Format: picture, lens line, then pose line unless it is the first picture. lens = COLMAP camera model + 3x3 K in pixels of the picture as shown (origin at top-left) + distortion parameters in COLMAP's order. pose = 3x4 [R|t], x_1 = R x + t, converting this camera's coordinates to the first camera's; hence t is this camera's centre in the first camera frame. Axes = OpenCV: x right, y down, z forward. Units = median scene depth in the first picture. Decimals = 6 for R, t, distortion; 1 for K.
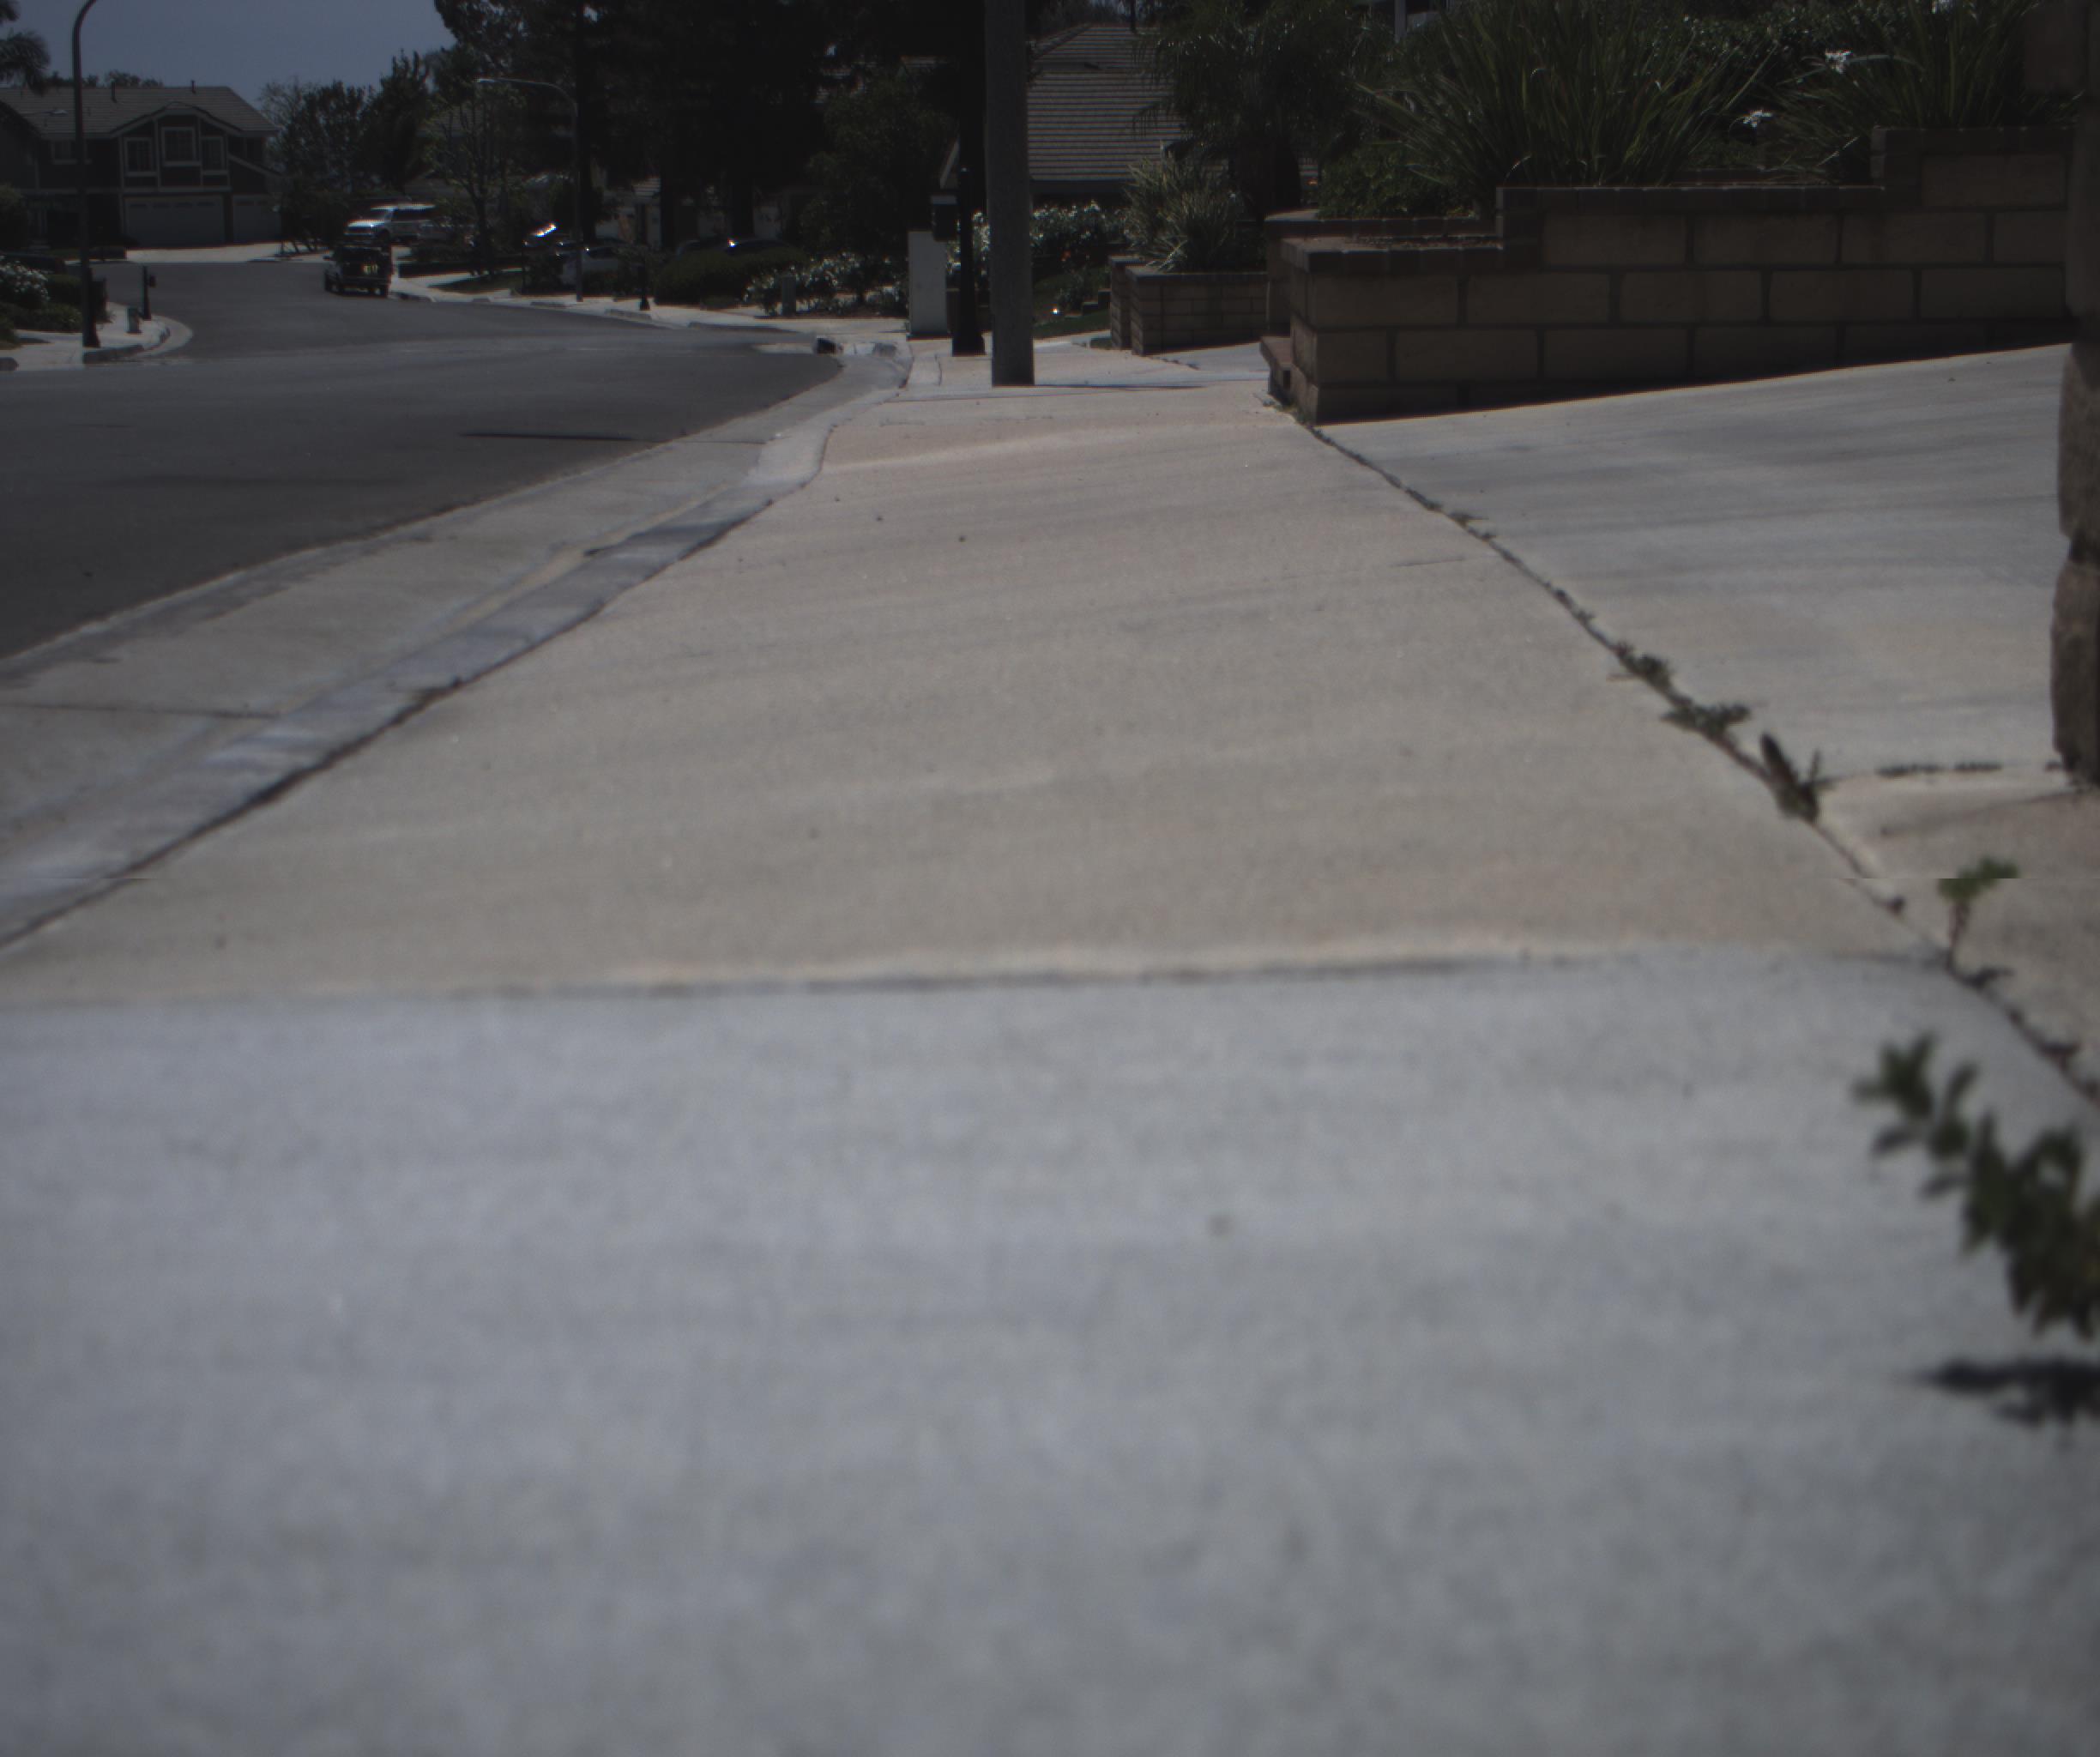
lens RADIAL K [[4011.3, 0, 1050.0], [0, 4011.3, 878.5], [0, 0, 1]] dist [-0.184494, 0.951641]
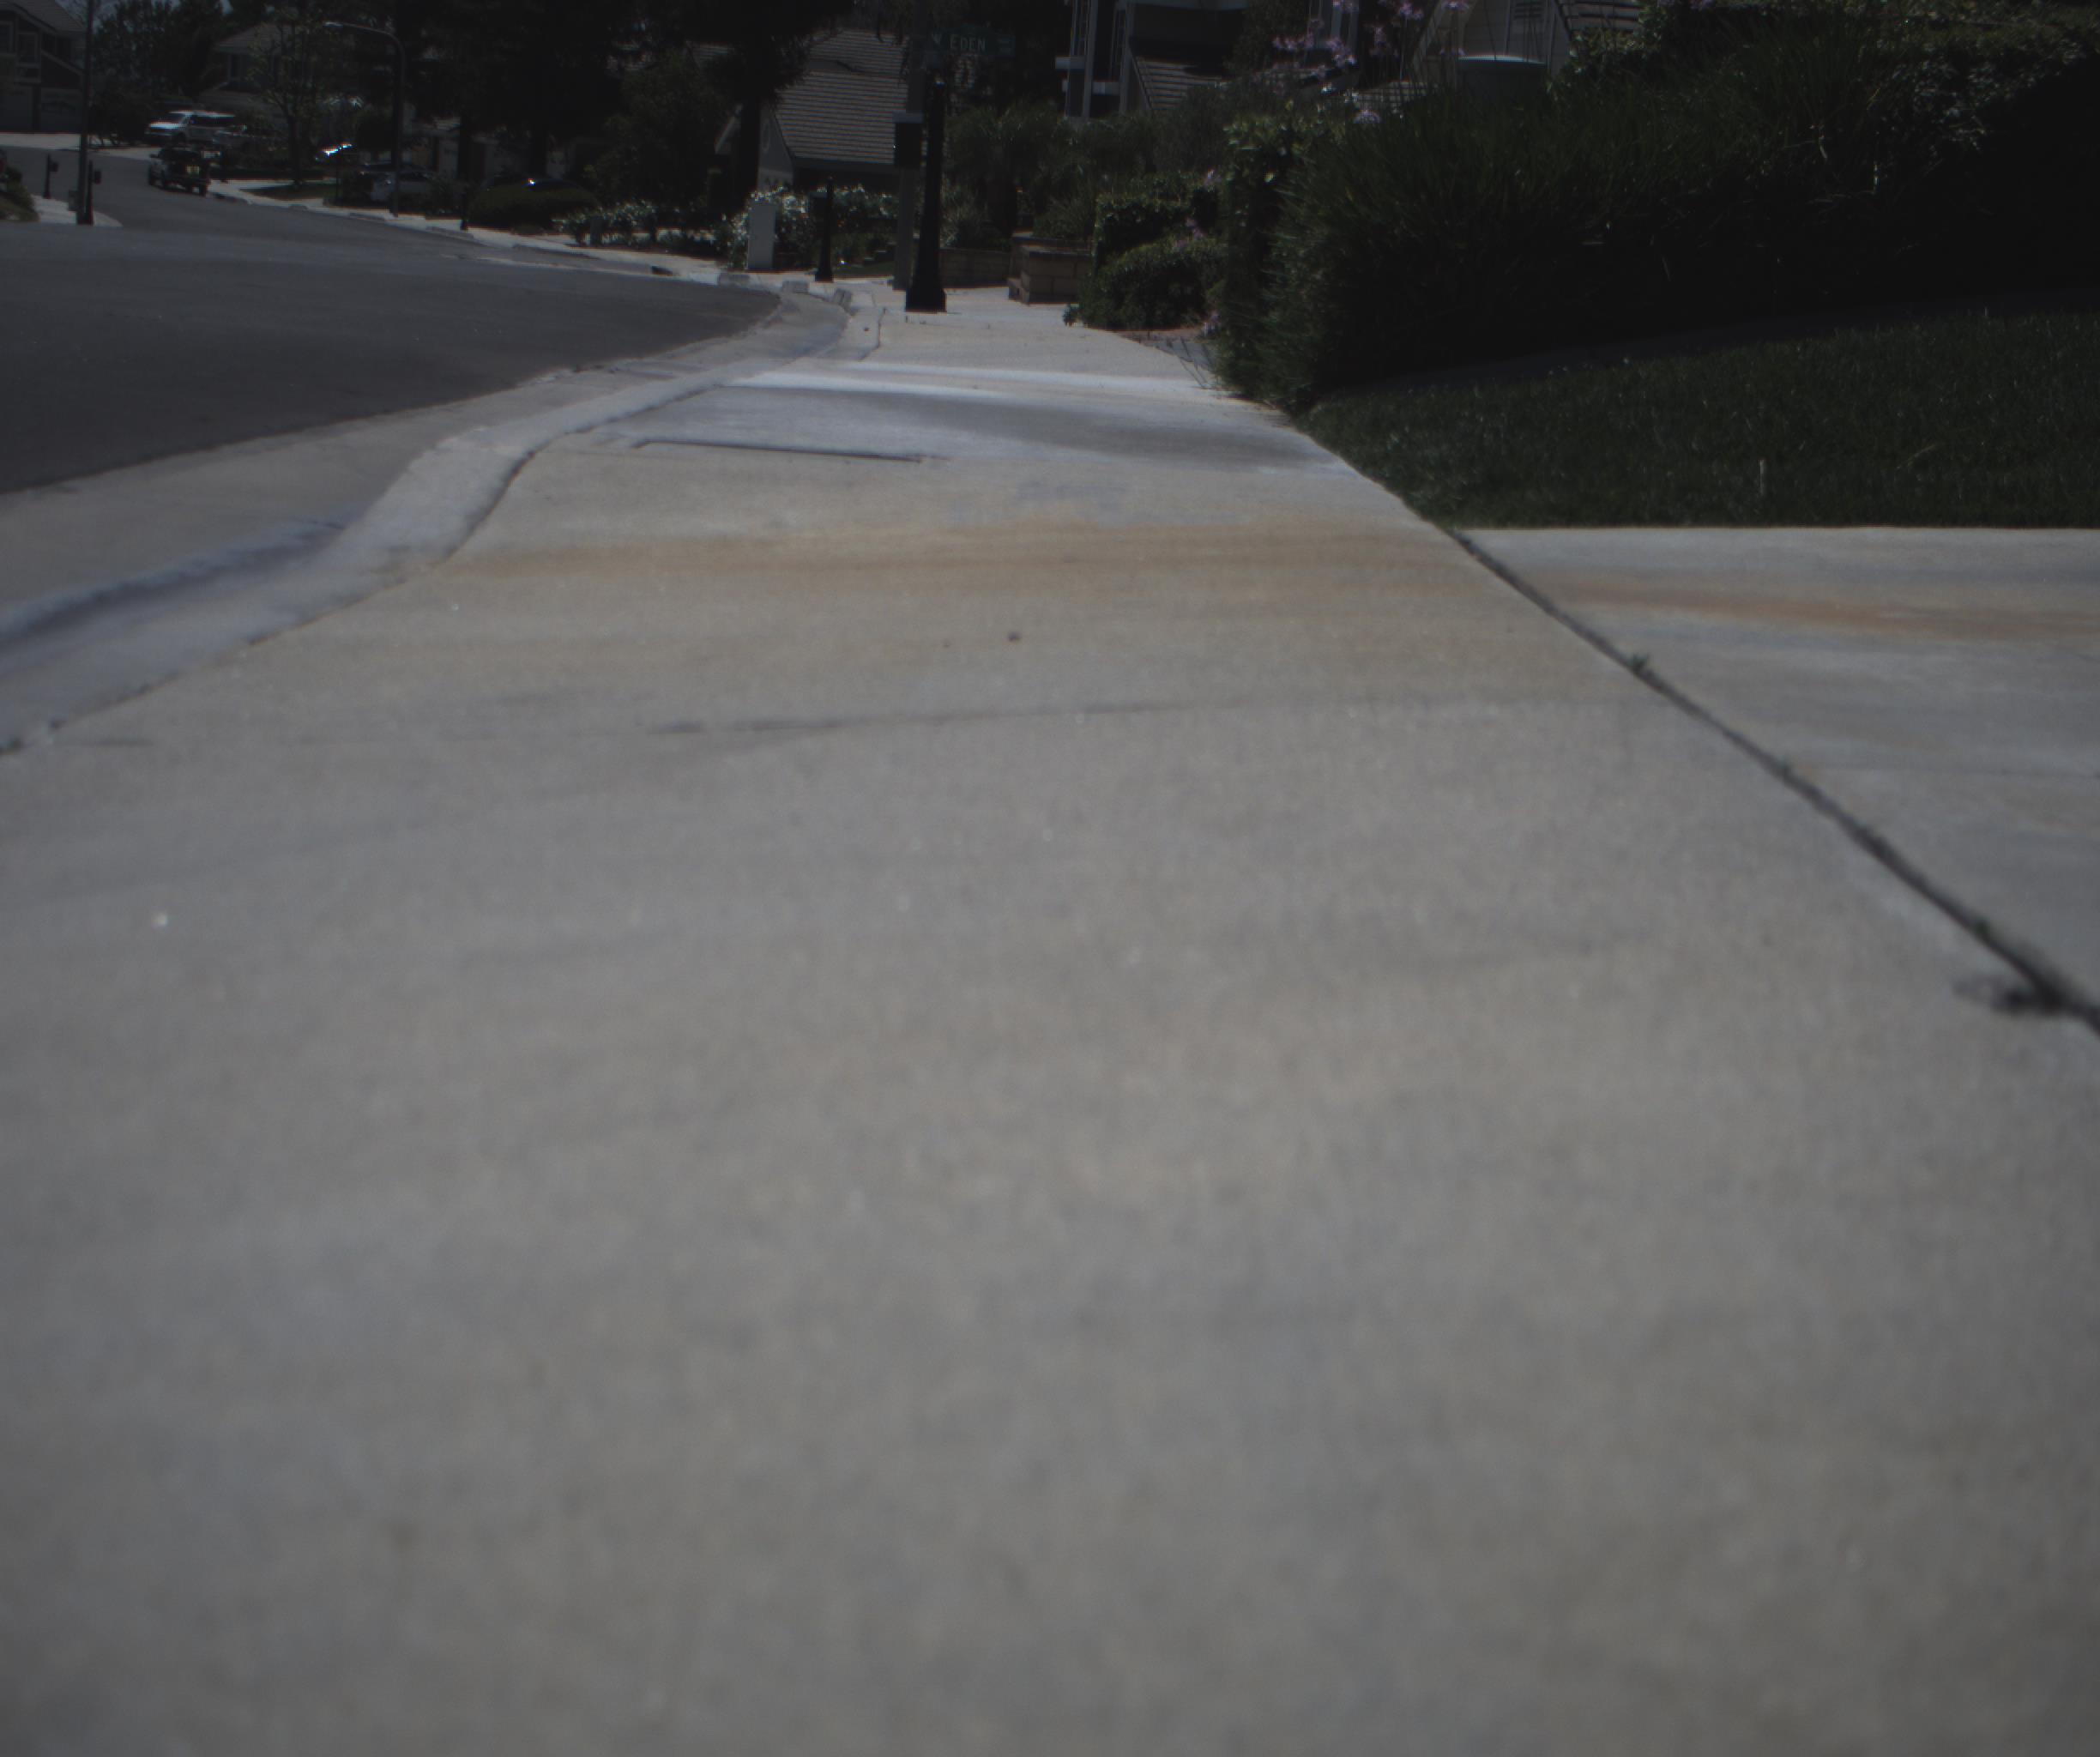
lens RADIAL K [[4011.3, 0, 1050.0], [0, 4011.3, 878.5], [0, 0, 1]] dist [-0.184494, 0.951641]
pose [[0.992721, 0.079373, 0.090583, -0.017999], [-0.080183, 0.996766, 0.005334, 0.034735], [-0.089866, -0.012559, 0.995875, -0.233976]]
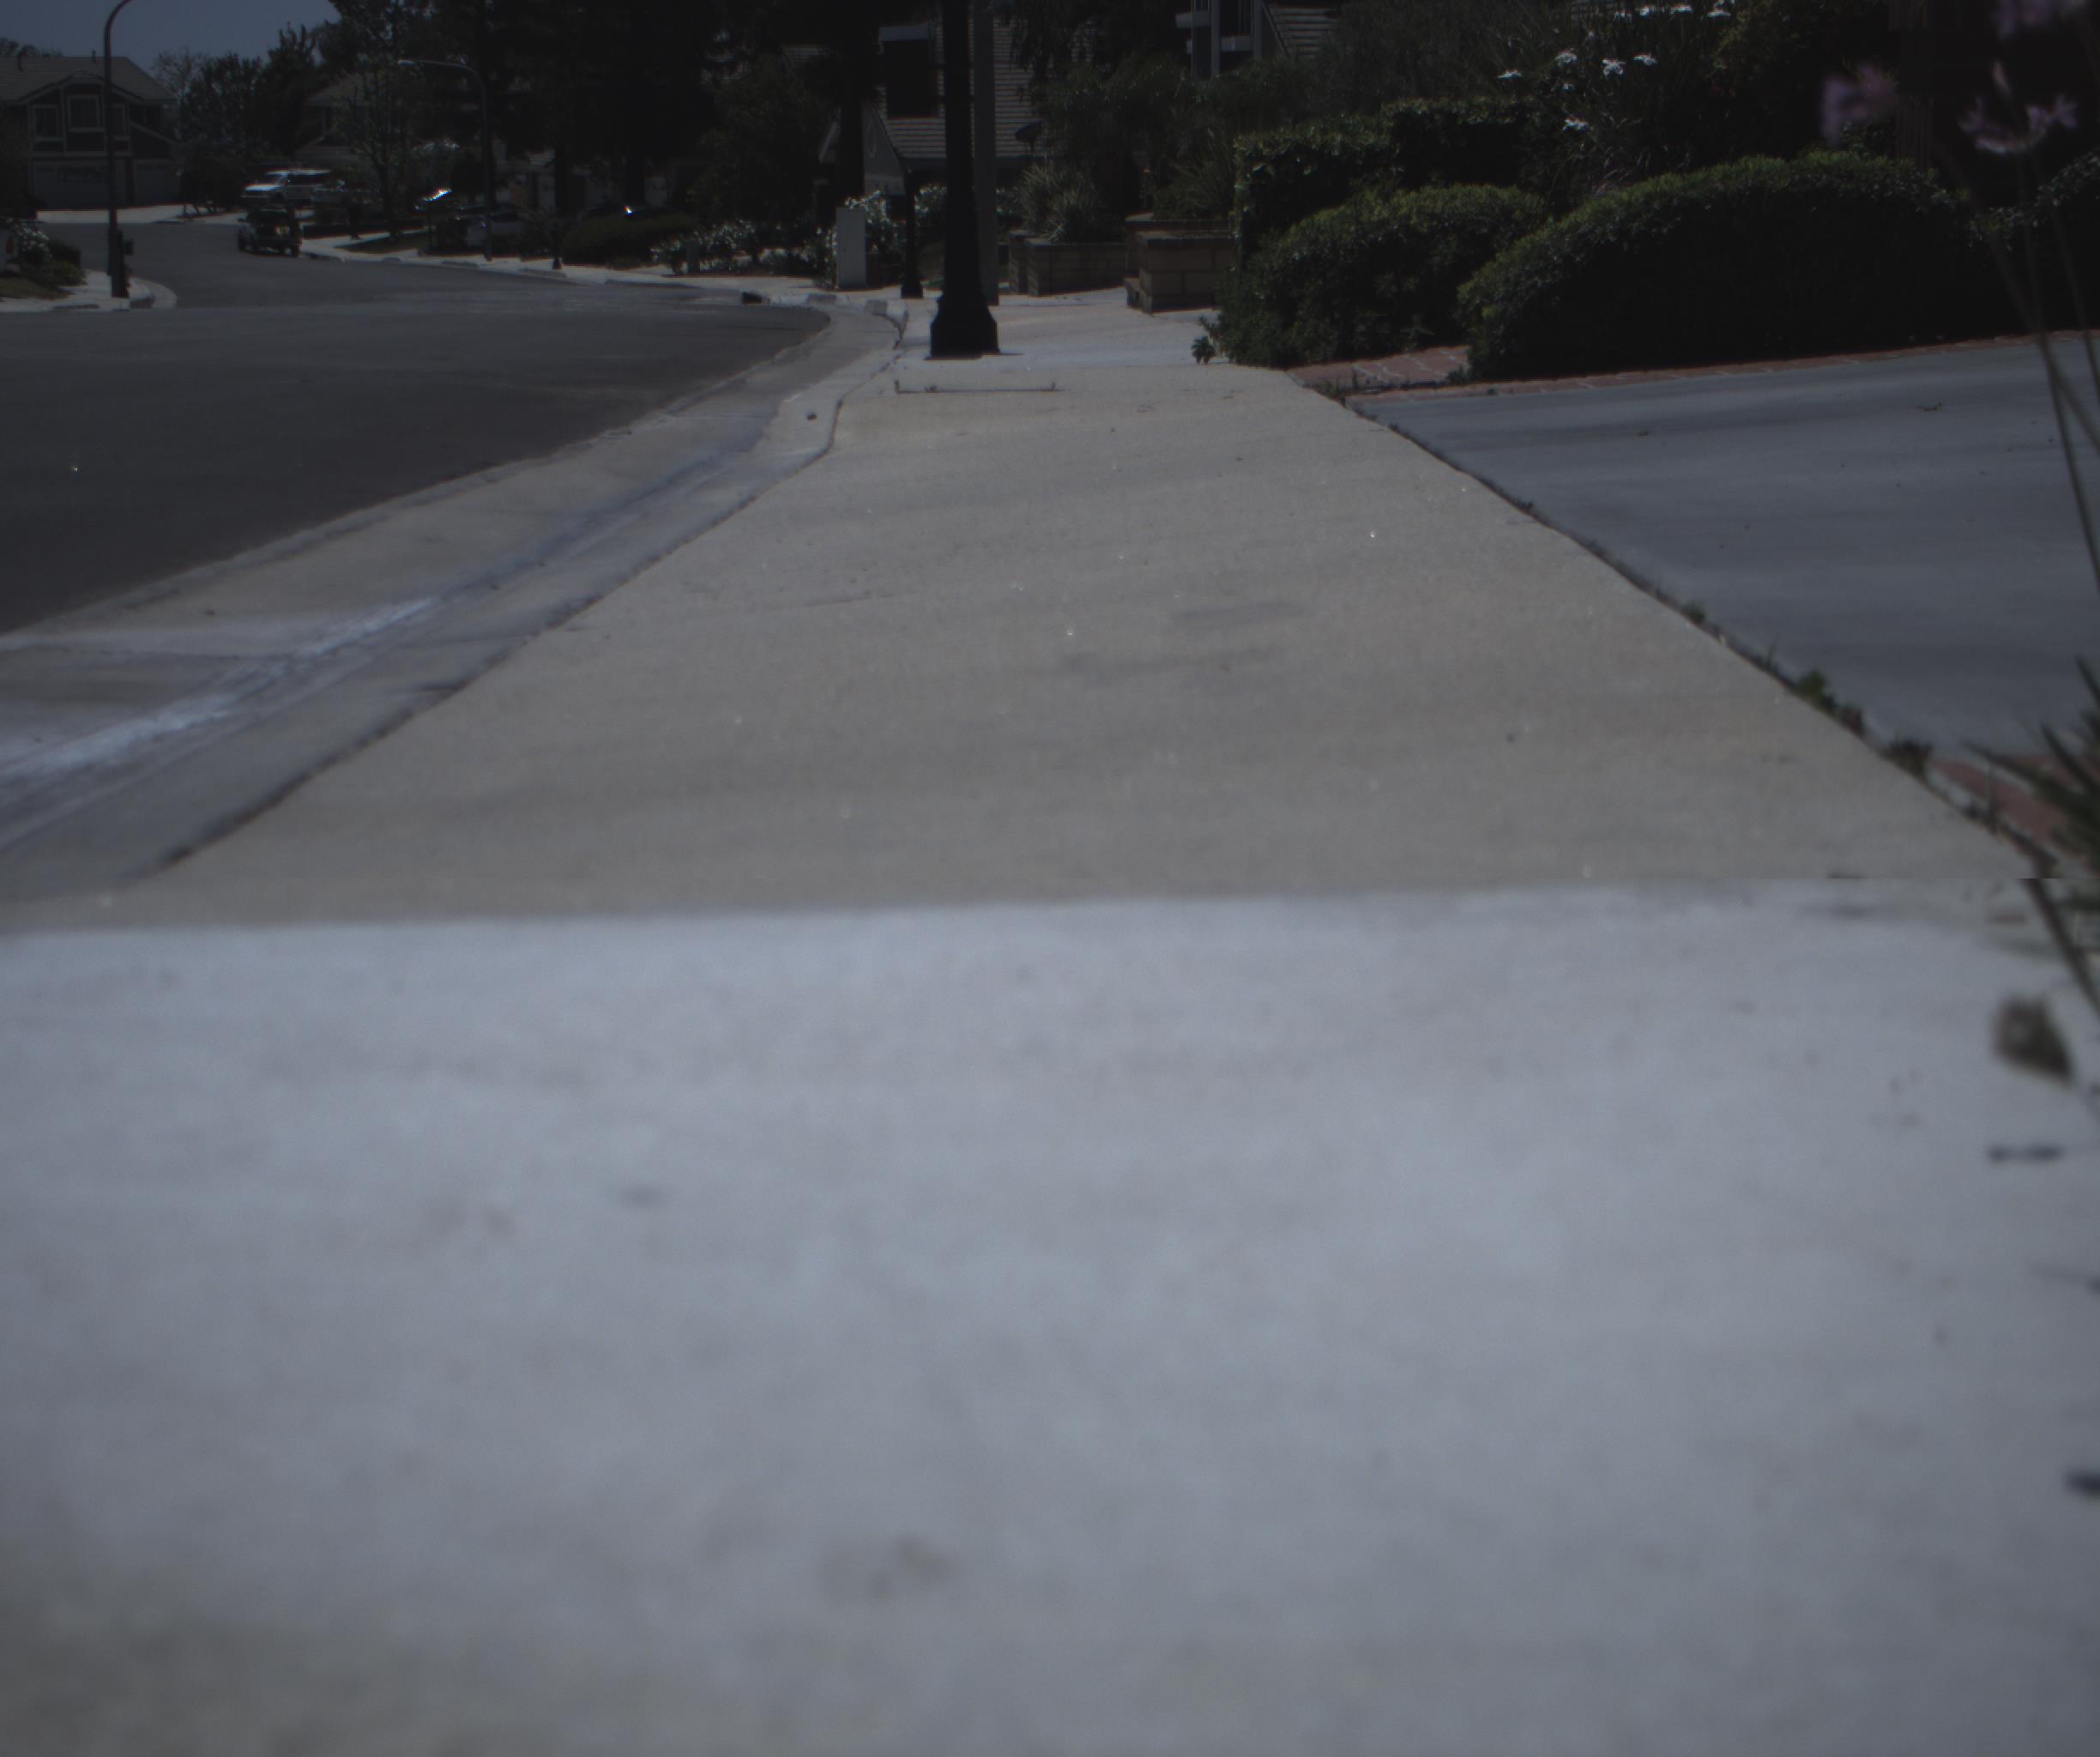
lens RADIAL K [[4011.3, 0, 1050.0], [0, 4011.3, 878.5], [0, 0, 1]] dist [-0.184494, 0.951641]
pose [[0.999121, -0.001198, 0.041894, -0.009351], [0.000813, 0.999957, 0.009189, 0.020172], [-0.041903, -0.009147, 0.999080, -0.137671]]
